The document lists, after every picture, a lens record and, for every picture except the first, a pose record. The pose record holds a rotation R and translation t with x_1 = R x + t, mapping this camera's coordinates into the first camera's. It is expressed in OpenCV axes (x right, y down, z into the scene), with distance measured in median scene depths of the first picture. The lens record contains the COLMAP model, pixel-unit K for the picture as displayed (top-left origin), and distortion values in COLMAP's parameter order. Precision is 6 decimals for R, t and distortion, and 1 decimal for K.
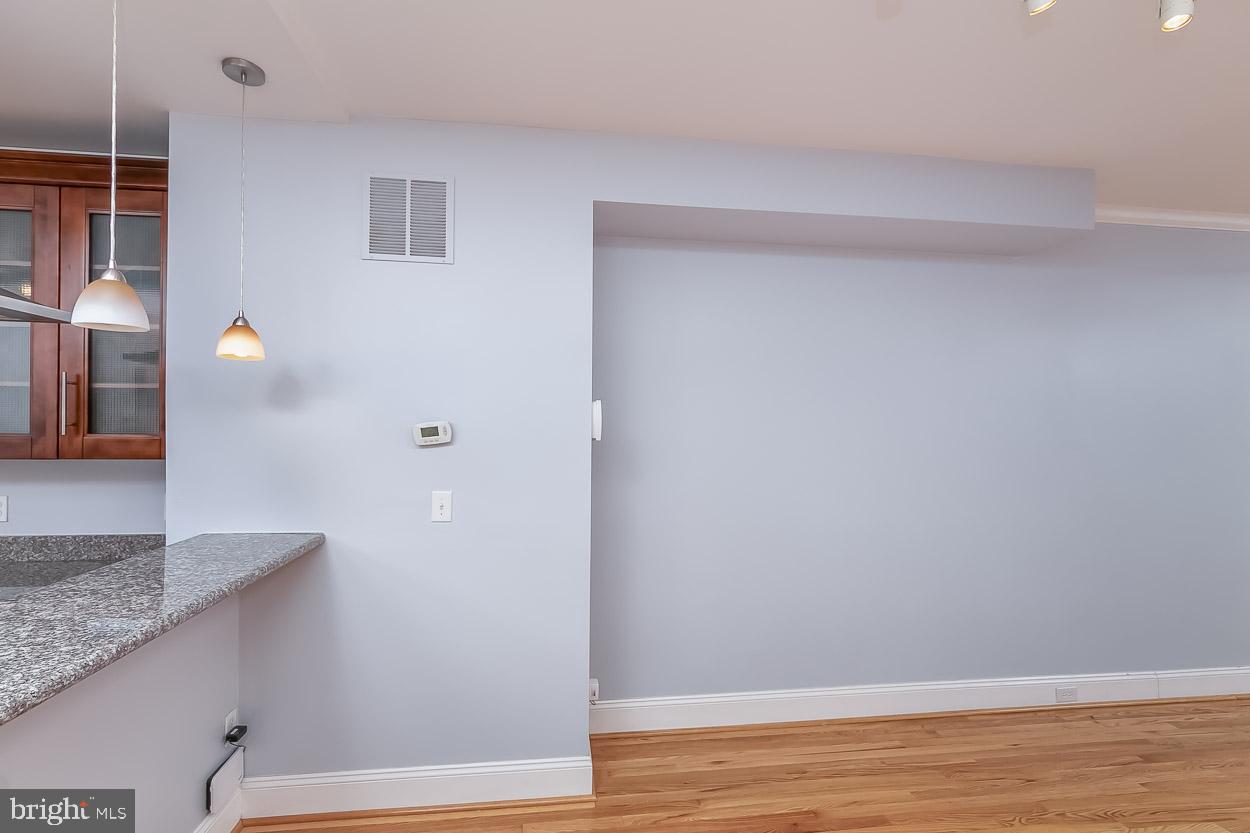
lens RADIAL K [[534.9, 0, 610.6], [0, 534.9, 425.8], [0, 0, 1]] dist [-0.001587, 0.000068]
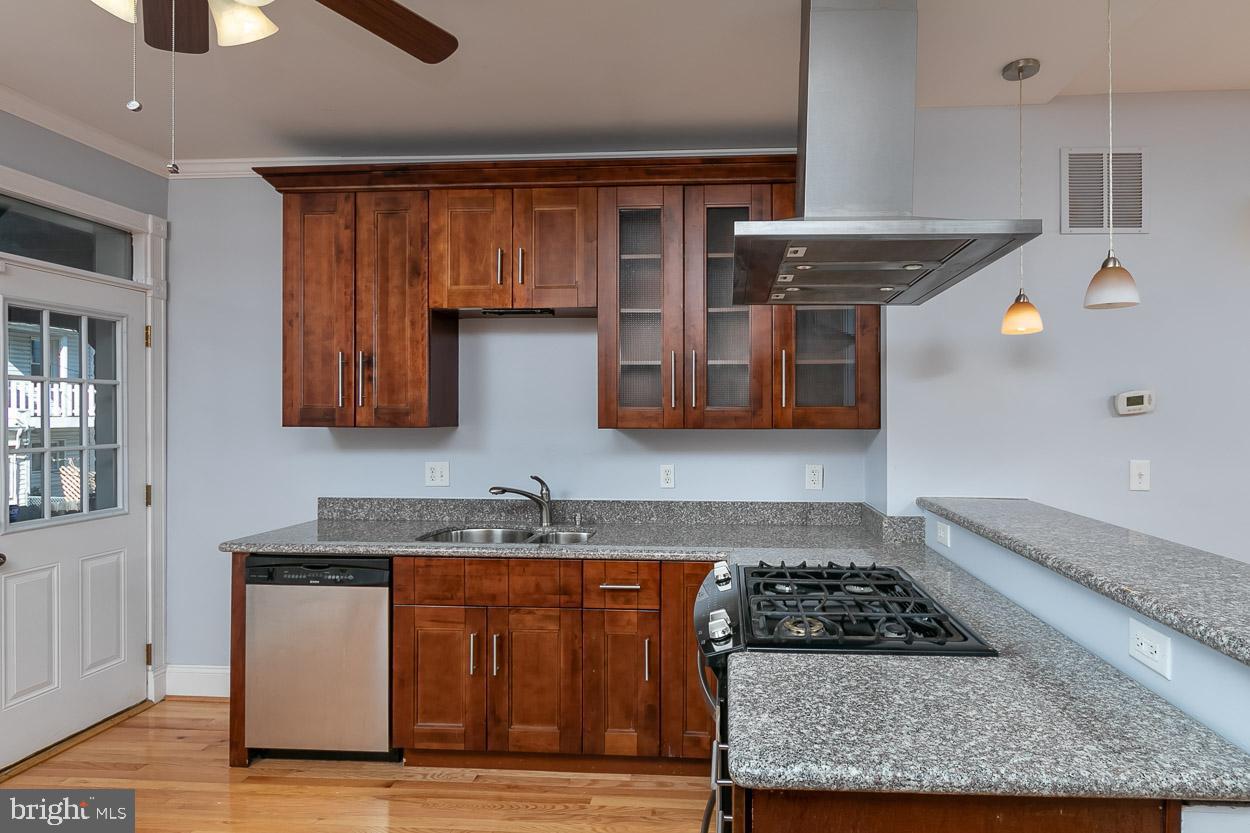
lens RADIAL K [[649.0, 0, 713.5], [0, 649.0, 415.6], [0, 0, 1]] dist [-0.000505, -0.000468]
pose [[0.984812, -0.007543, -0.173462, -0.913668], [0.007723, 0.999970, 0.000364, 0.032847], [0.173454, -0.001698, 0.984841, -0.349868]]
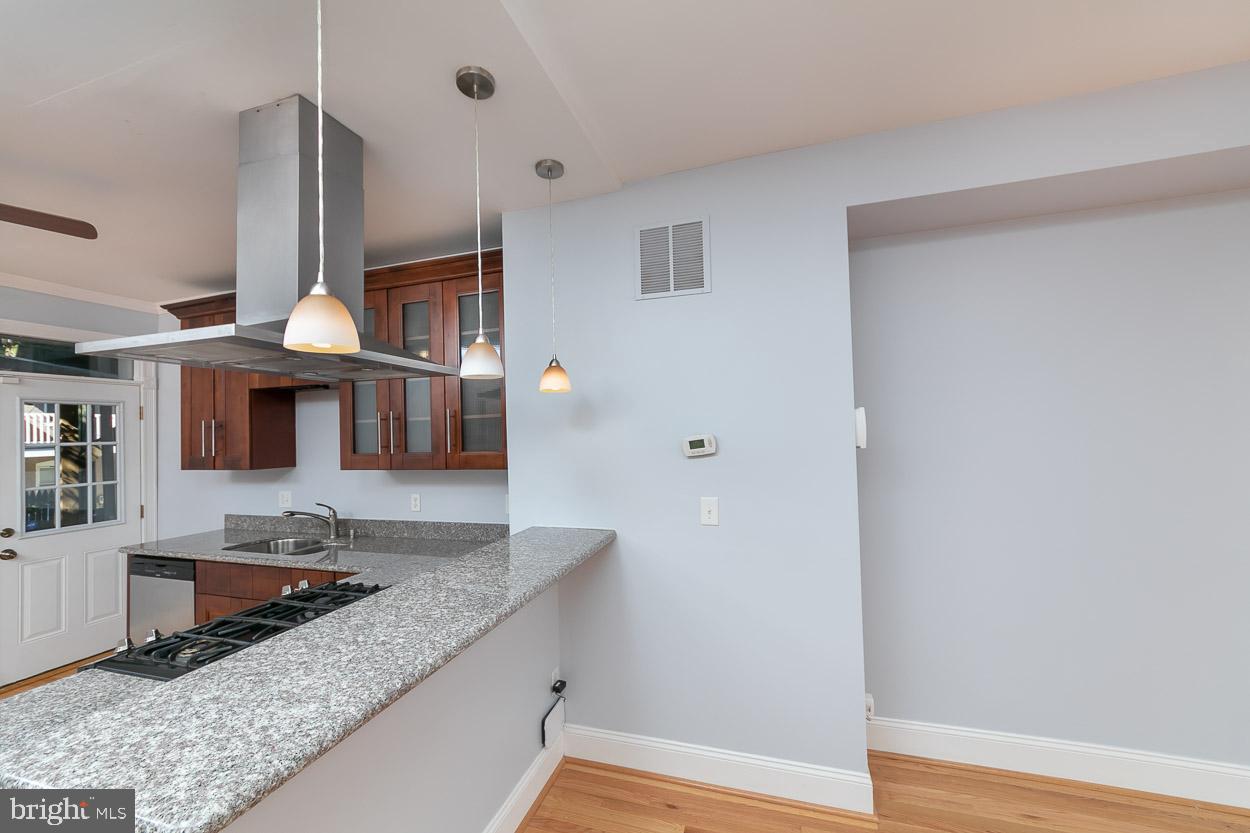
lens RADIAL K [[479.9, 0, 625.5], [0, 479.9, 424.2], [0, 0, 1]] dist [0.001009, 0.000086]
pose [[0.910779, -0.042084, -0.410744, -0.059528], [0.035422, 0.999089, -0.023822, -0.011693], [0.411372, 0.007147, 0.911440, 0.020034]]
